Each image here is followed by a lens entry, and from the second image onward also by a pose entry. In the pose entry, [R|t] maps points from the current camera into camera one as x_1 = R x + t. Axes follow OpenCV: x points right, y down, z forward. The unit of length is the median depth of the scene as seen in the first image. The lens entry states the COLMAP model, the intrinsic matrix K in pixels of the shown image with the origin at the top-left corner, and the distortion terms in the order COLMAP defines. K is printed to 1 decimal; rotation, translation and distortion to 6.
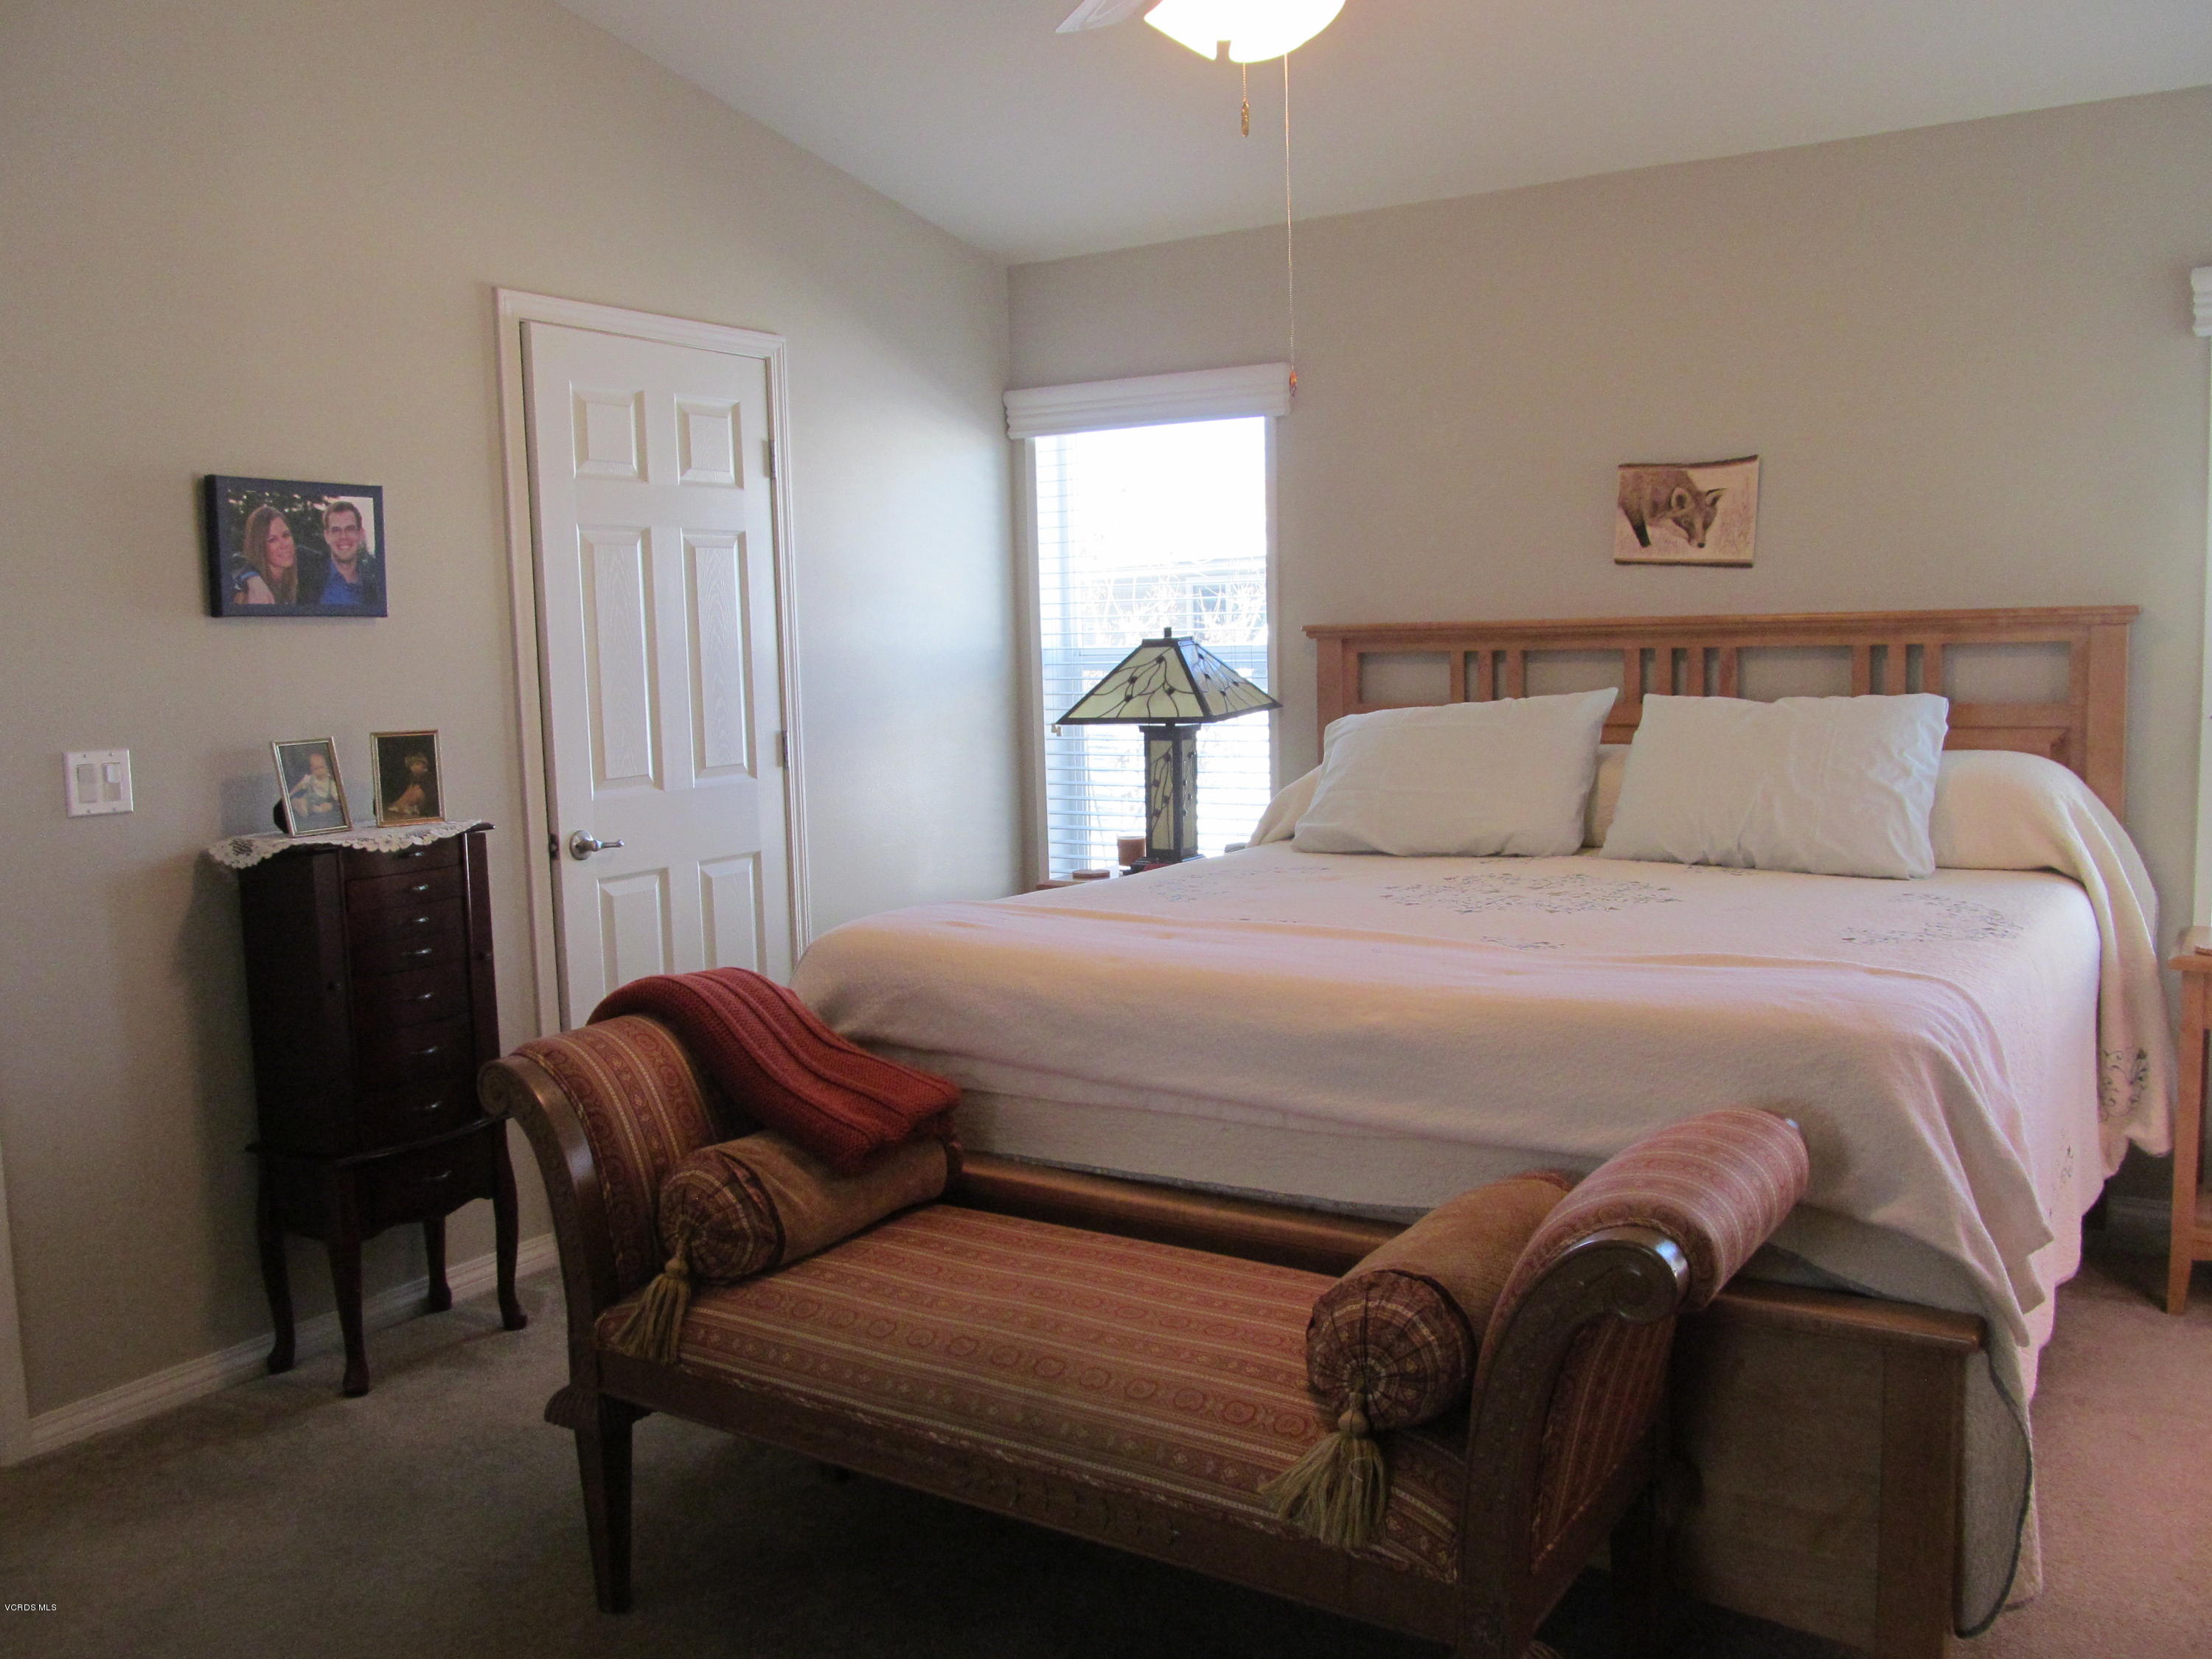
lens RADIAL K [[1846.6, 0, 1106.0], [0, 1846.6, 829.5], [0, 0, 1]] dist [-0.061113, 0.029416]
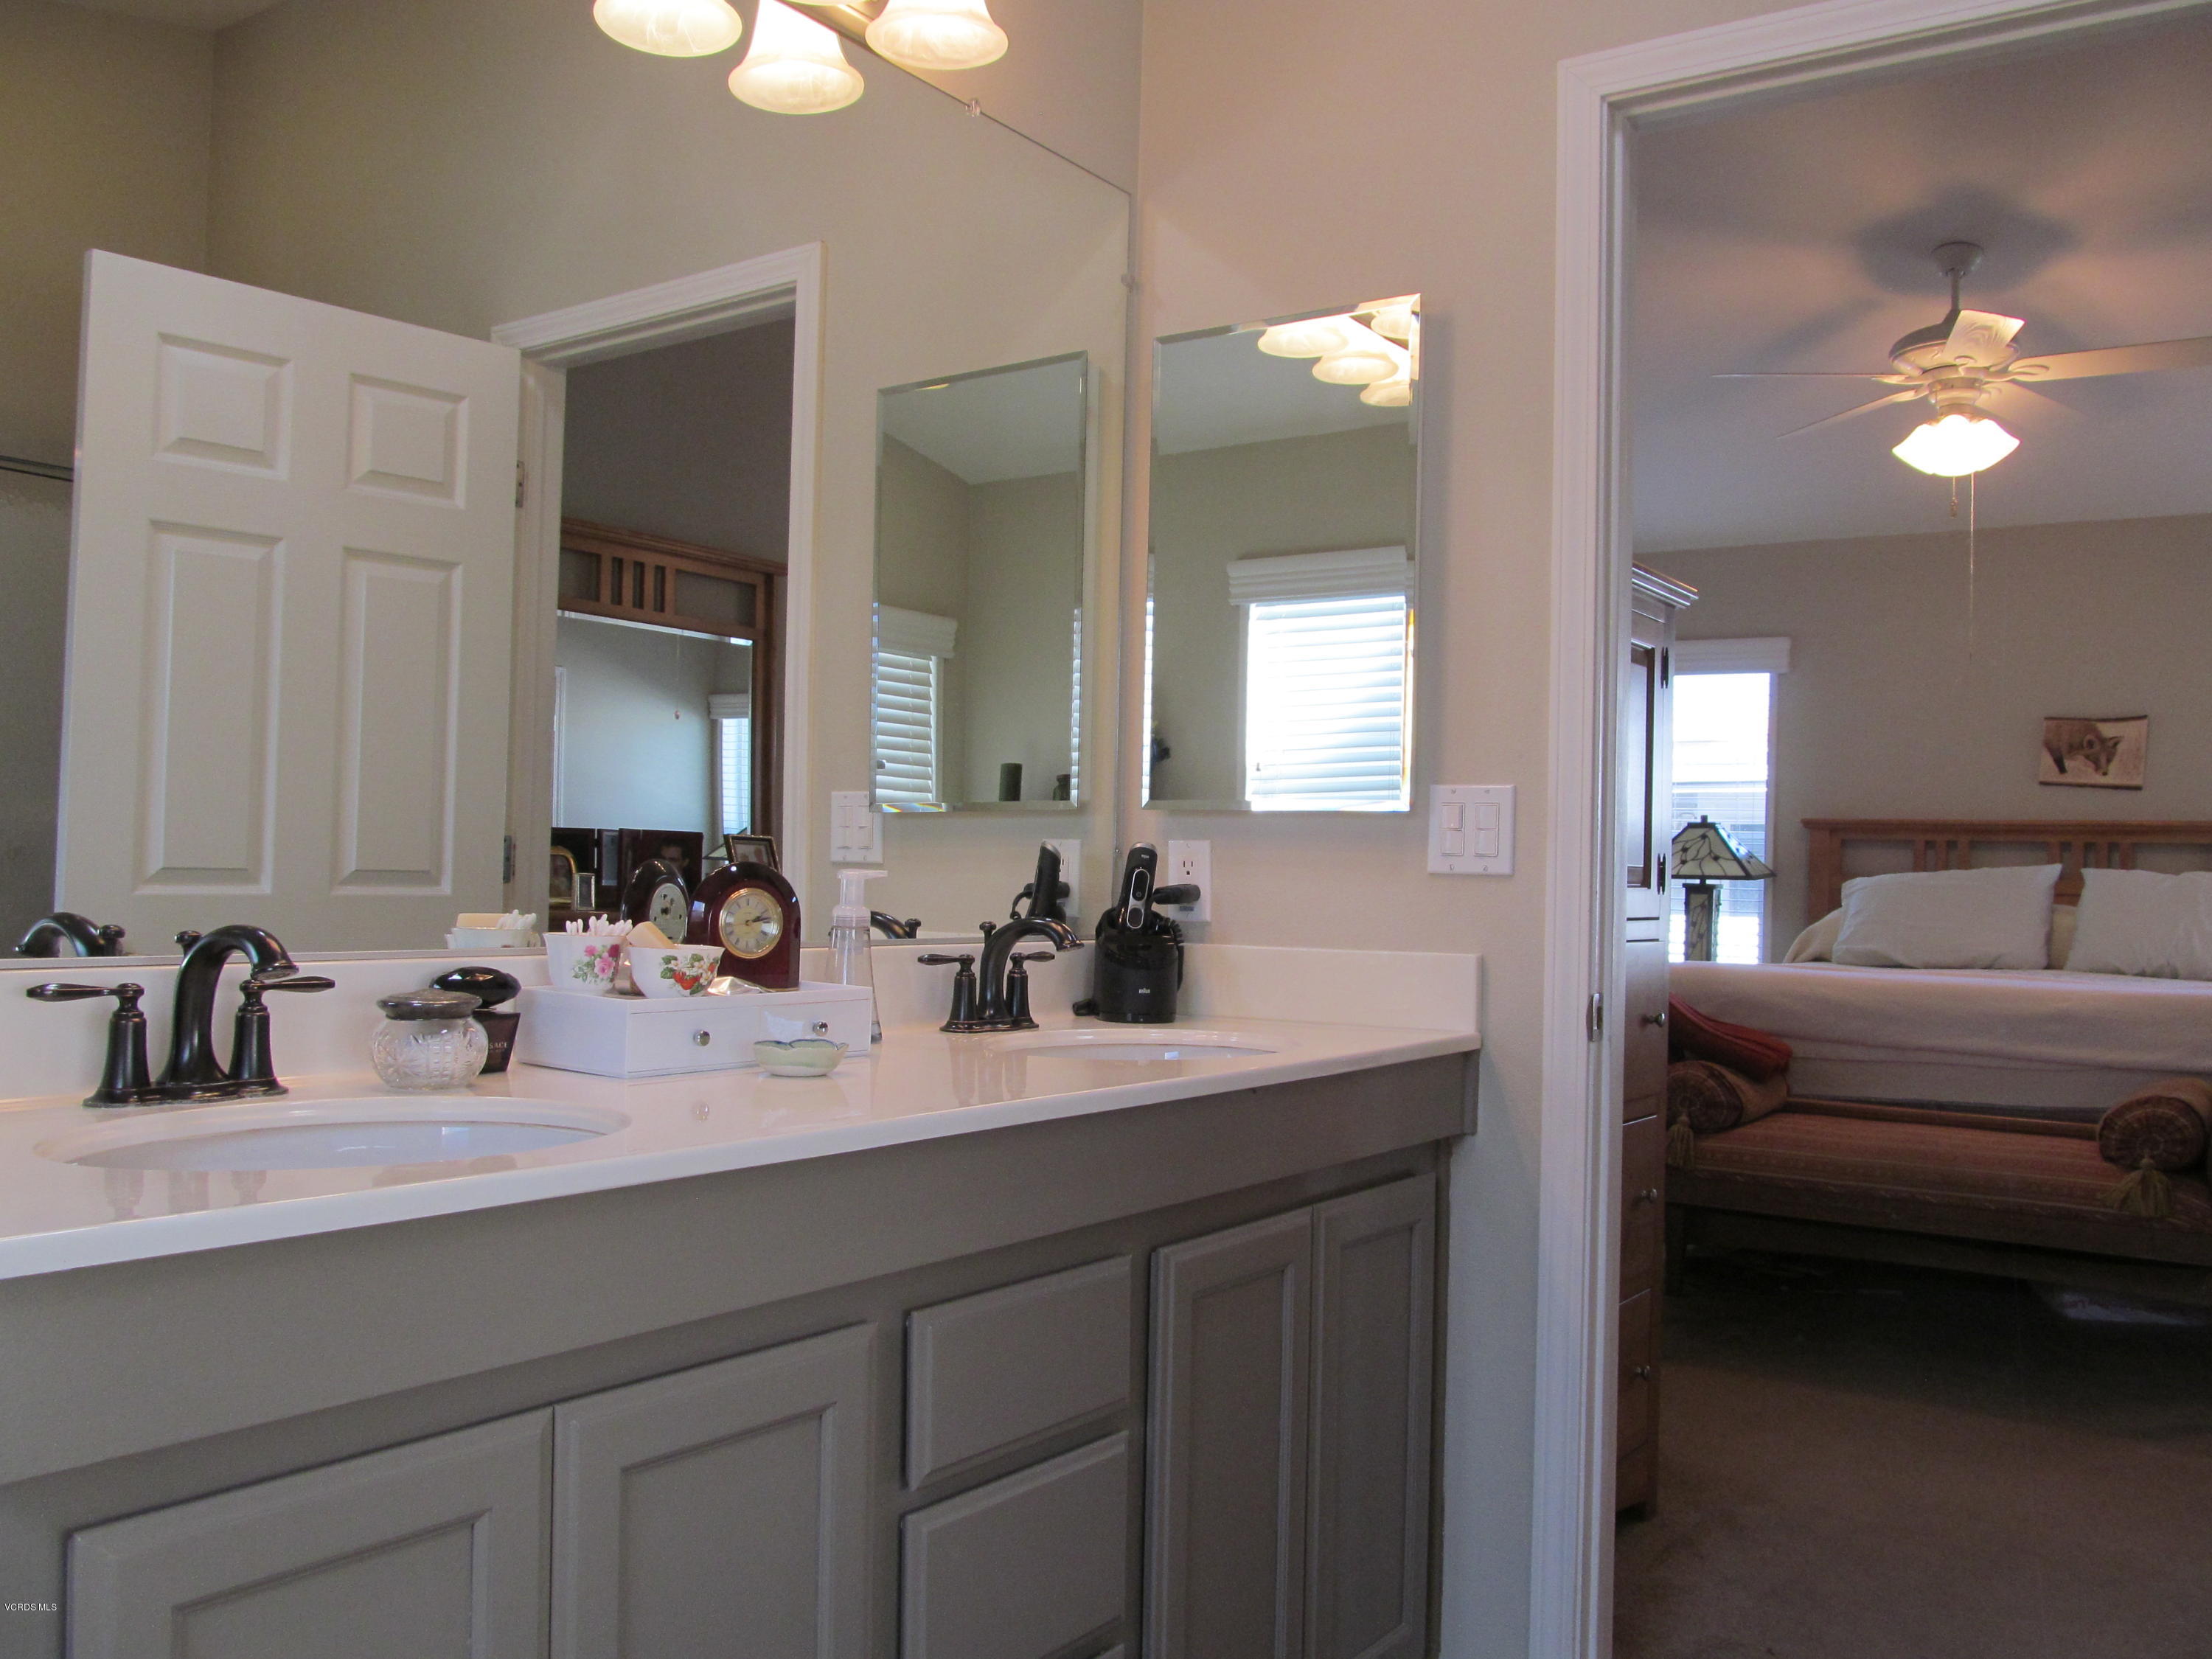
lens RADIAL K [[1846.6, 0, 1106.0], [0, 1846.6, 829.5], [0, 0, 1]] dist [-0.061113, 0.029416]
pose [[0.997946, 0.053626, -0.035033, -0.428109], [-0.057722, 0.989983, -0.128848, 0.125525], [0.027772, 0.130605, 0.991045, -0.472139]]
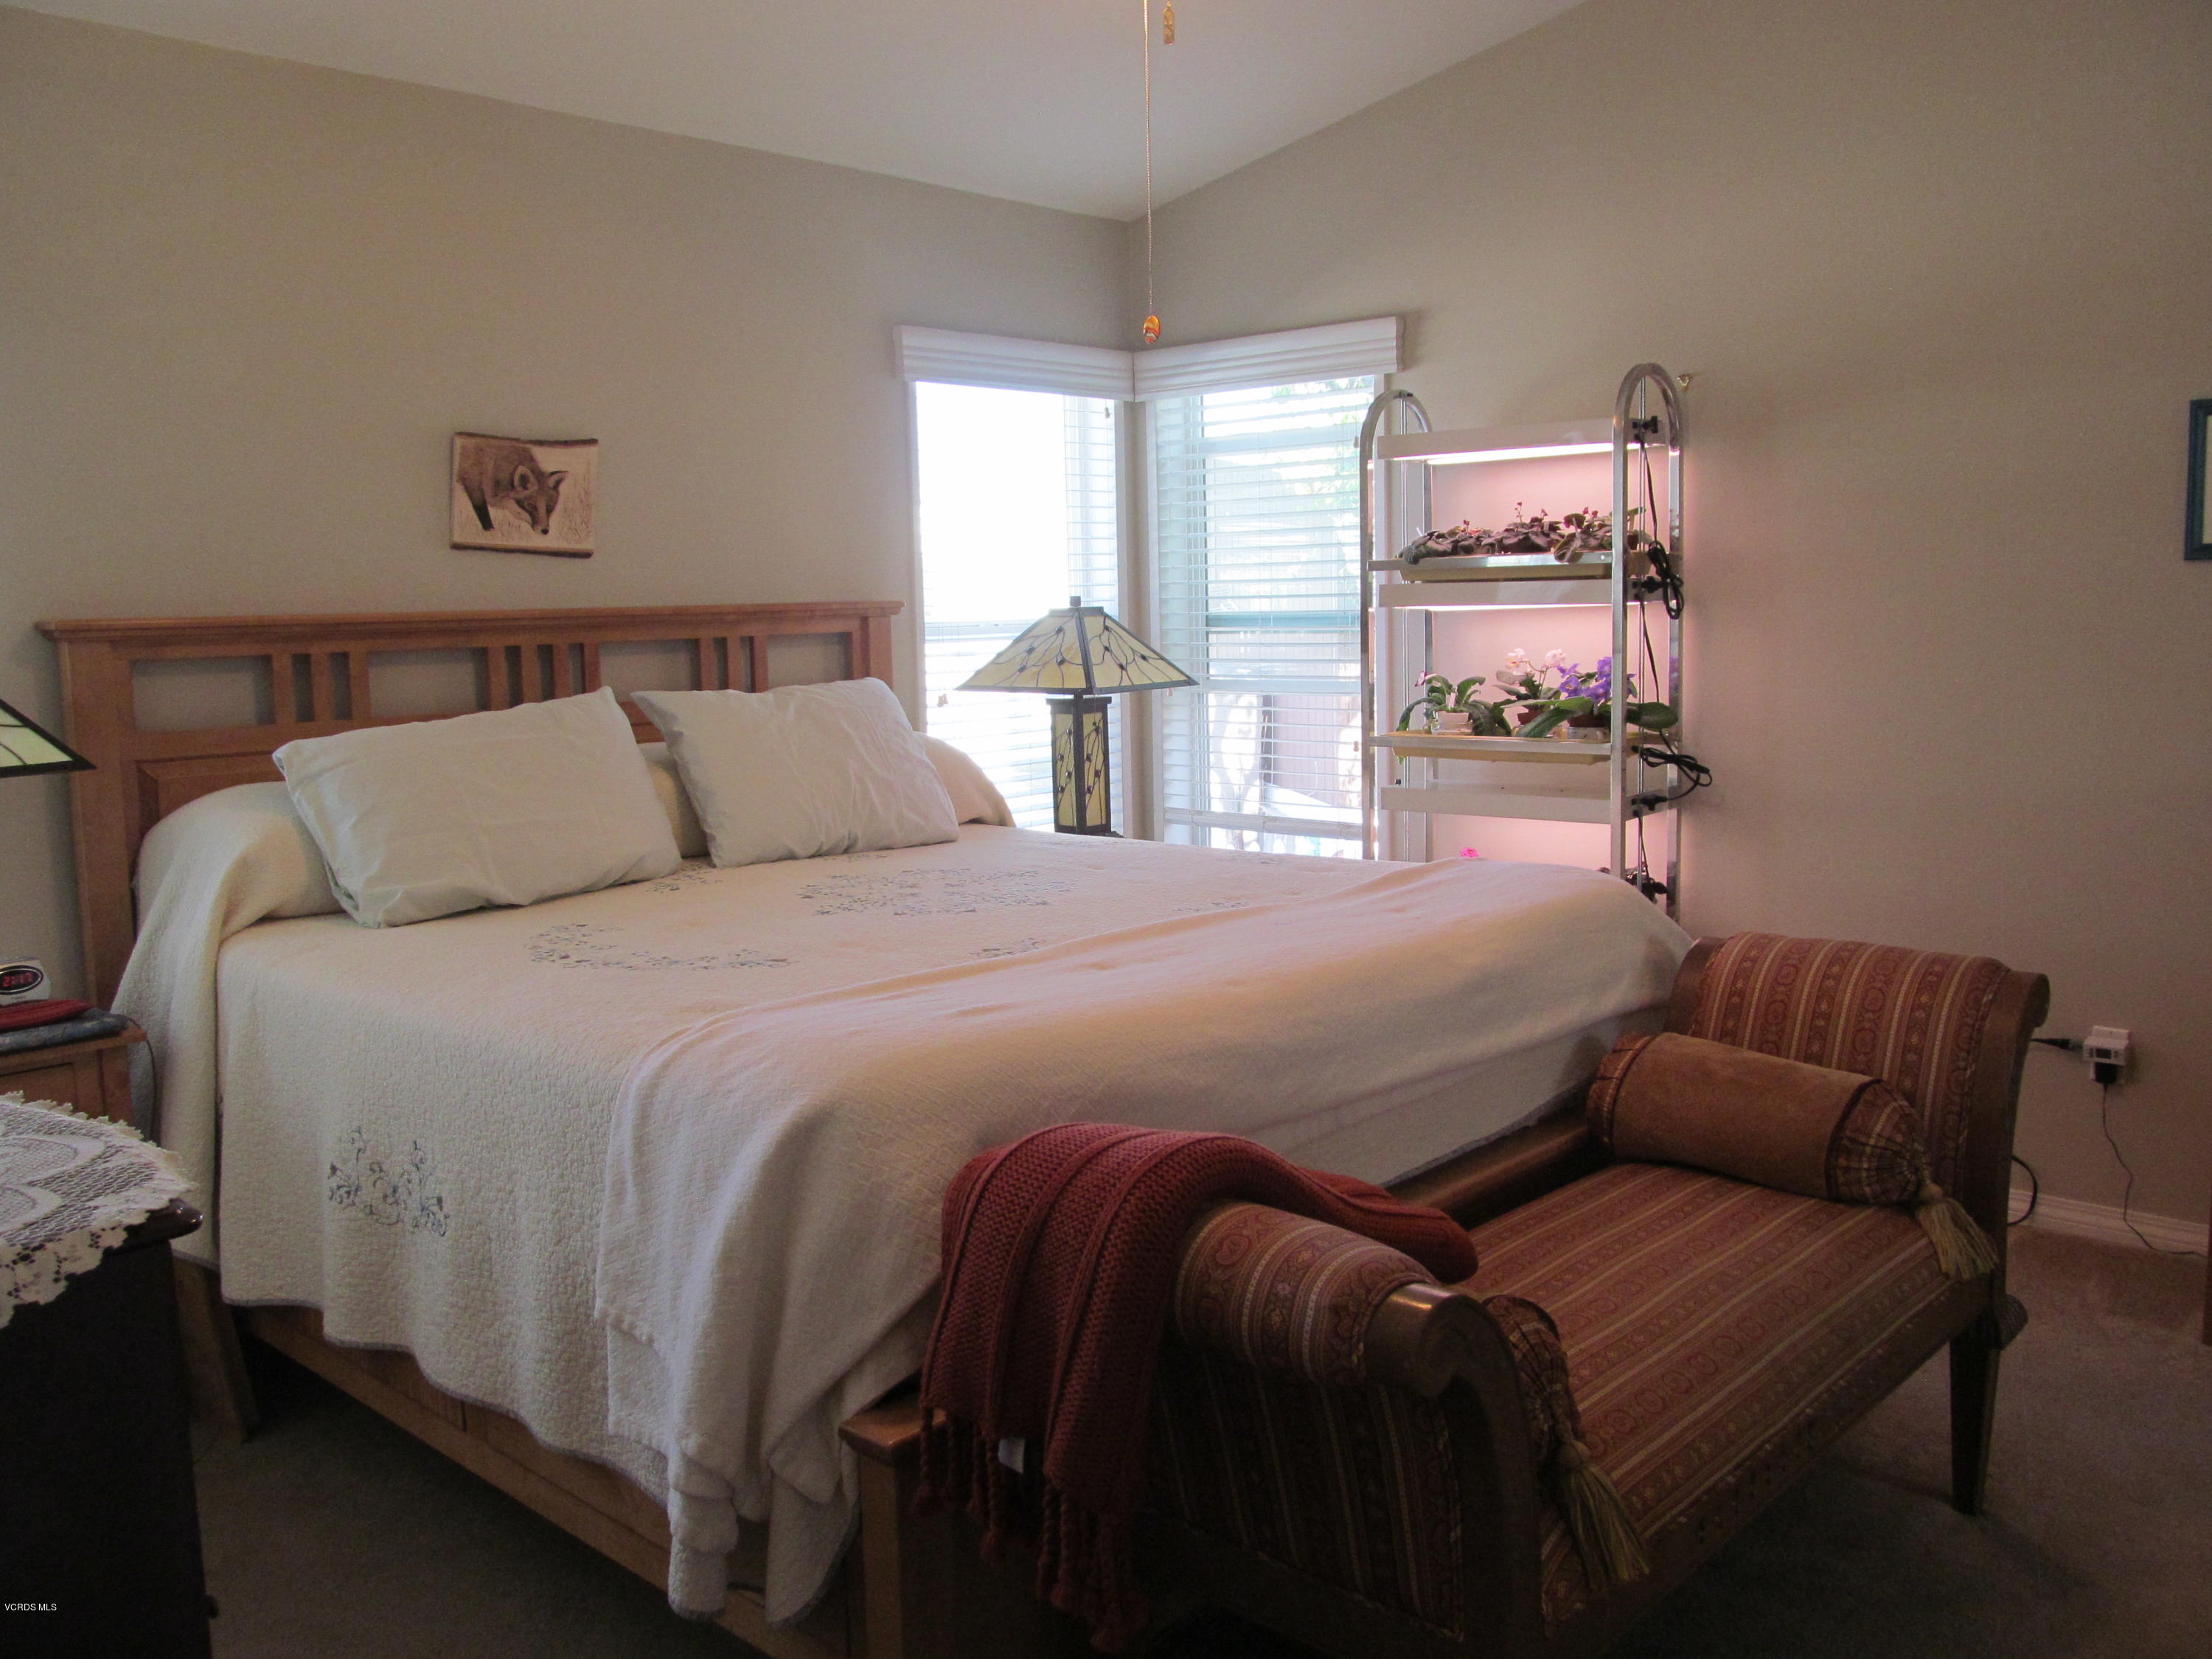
lens RADIAL K [[1846.6, 0, 1106.0], [0, 1846.6, 829.5], [0, 0, 1]] dist [-0.061113, 0.029416]
pose [[0.170848, -0.096234, 0.980587, -0.535146], [0.121900, 0.989637, 0.075883, -0.044396], [-0.977728, 0.106569, 0.180809, 0.583256]]
